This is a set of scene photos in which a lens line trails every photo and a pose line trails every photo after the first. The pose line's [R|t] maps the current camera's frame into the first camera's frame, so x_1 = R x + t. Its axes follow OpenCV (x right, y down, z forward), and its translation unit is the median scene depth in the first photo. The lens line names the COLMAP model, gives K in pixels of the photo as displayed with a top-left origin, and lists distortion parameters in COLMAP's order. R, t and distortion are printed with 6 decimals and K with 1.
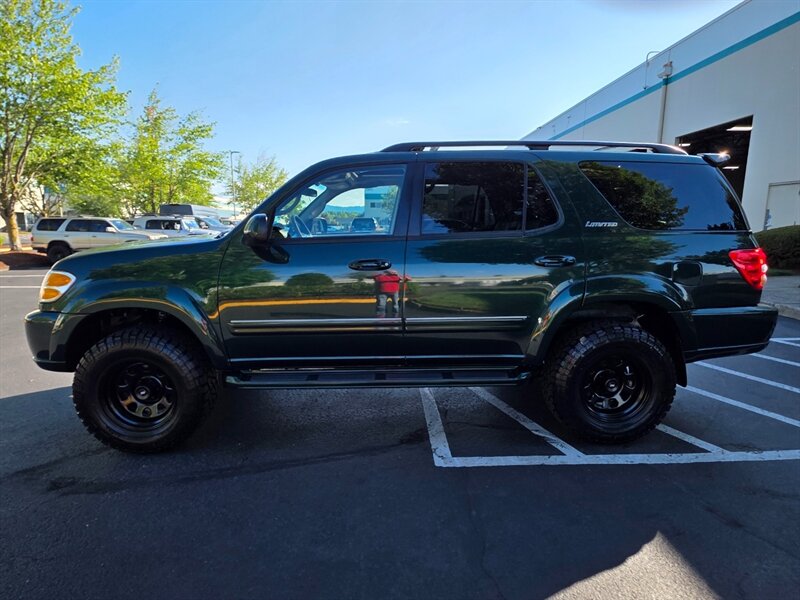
lens RADIAL K [[1256.9, 0, 400.0], [0, 1256.9, 300.0], [0, 0, 1]] dist [0.093379, 0.020200]
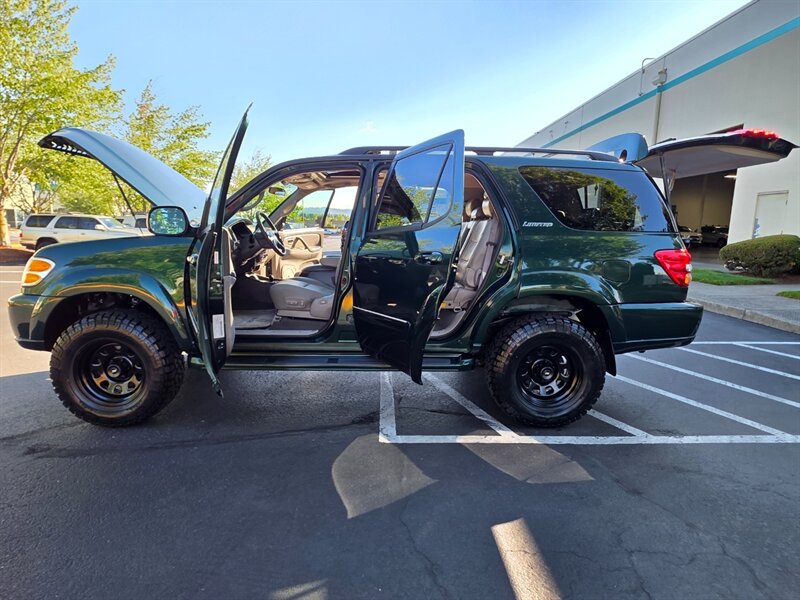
lens RADIAL K [[1340.7, 0, 400.0], [0, 1340.7, 300.0], [0, 0, 1]] dist [0.105699, -0.068149]
pose [[0.999764, 0.018529, -0.011307, 0.052274], [-0.018633, 0.999785, -0.009109, 0.017157], [0.011135, 0.009318, 0.999895, -0.153140]]
